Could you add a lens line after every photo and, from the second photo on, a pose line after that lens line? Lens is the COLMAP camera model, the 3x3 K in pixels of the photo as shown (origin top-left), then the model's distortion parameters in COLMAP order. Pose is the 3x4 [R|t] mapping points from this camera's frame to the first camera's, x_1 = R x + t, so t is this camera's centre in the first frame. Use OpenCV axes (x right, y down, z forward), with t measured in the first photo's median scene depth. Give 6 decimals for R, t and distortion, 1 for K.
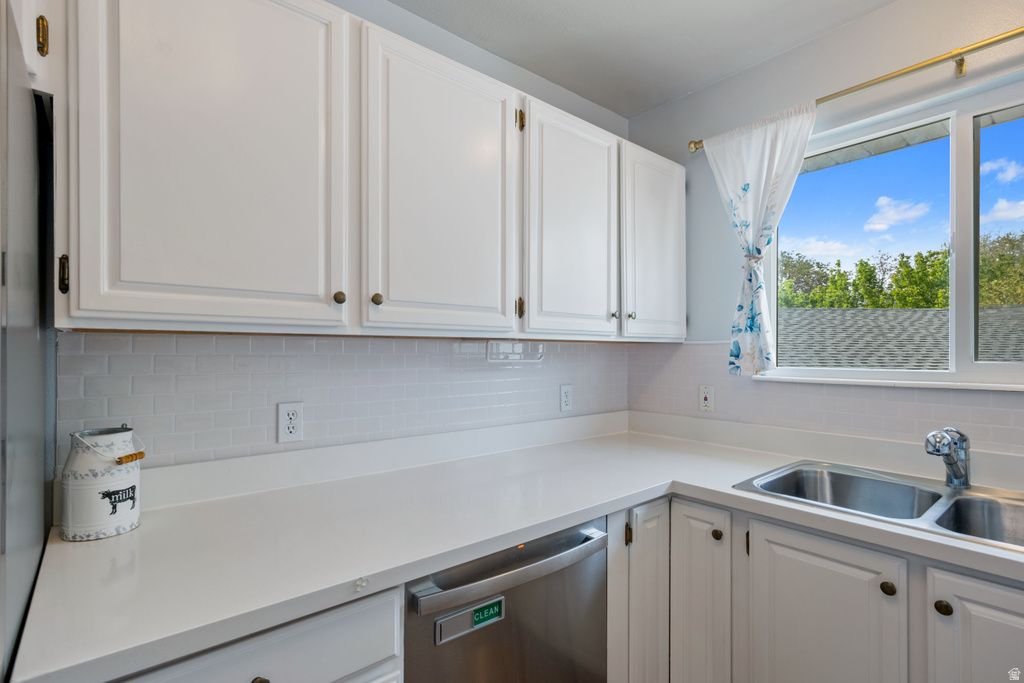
lens RADIAL K [[492.9, 0, 503.9], [0, 492.9, 354.1], [0, 0, 1]] dist [0.004598, 0.001770]
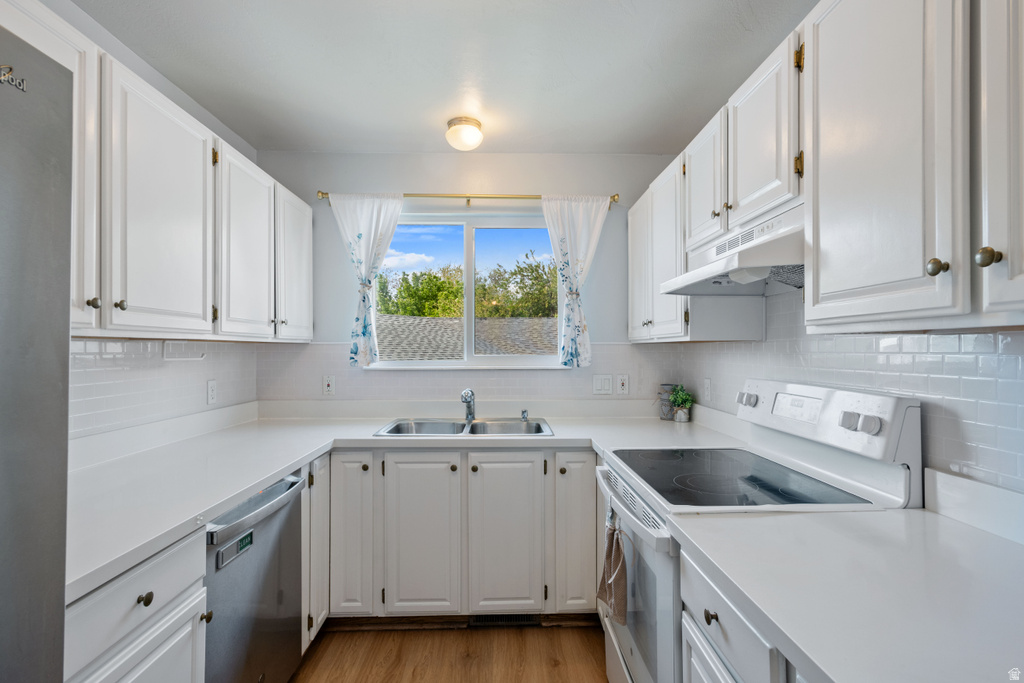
lens RADIAL K [[492.9, 0, 519.2], [0, 492.9, 344.8], [0, 0, 1]] dist [0.004598, 0.001770]
pose [[0.613674, 0.004714, 0.789545, -0.380564], [0.005943, 0.999926, -0.010590, -0.002165], [-0.789537, 0.011191, 0.613601, -0.261952]]
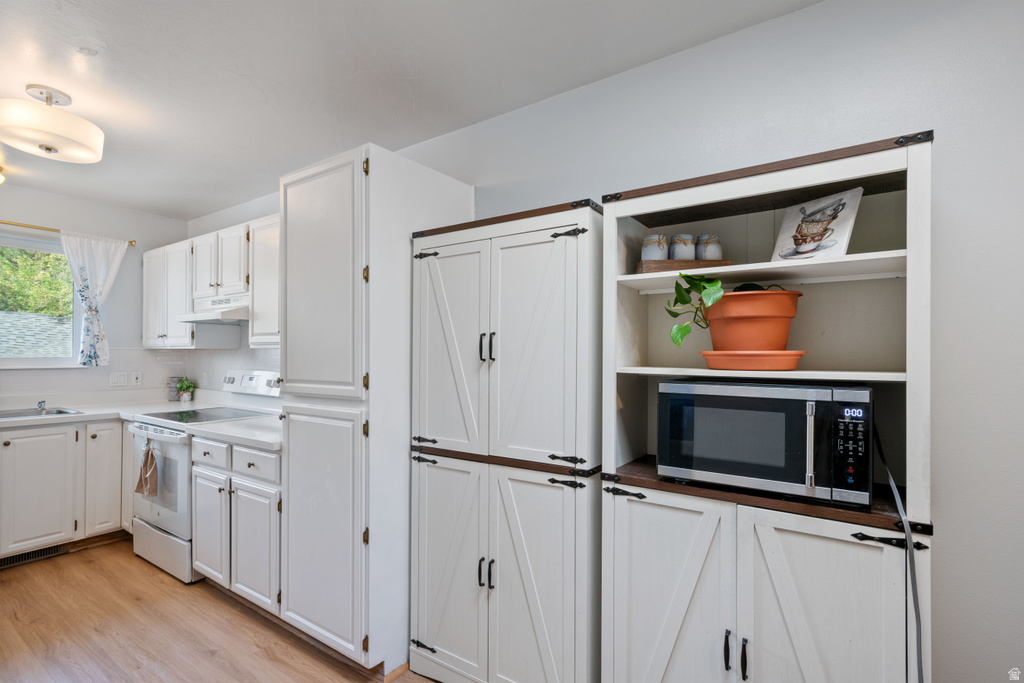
lens RADIAL K [[492.9, 0, 516.4], [0, 492.9, 351.4], [0, 0, 1]] dist [0.004598, 0.001770]
pose [[-0.263622, 0.001314, 0.964625, -1.450577], [-0.001537, 0.999997, -0.001782, -0.007833], [-0.964625, -0.001953, -0.263619, -0.585190]]
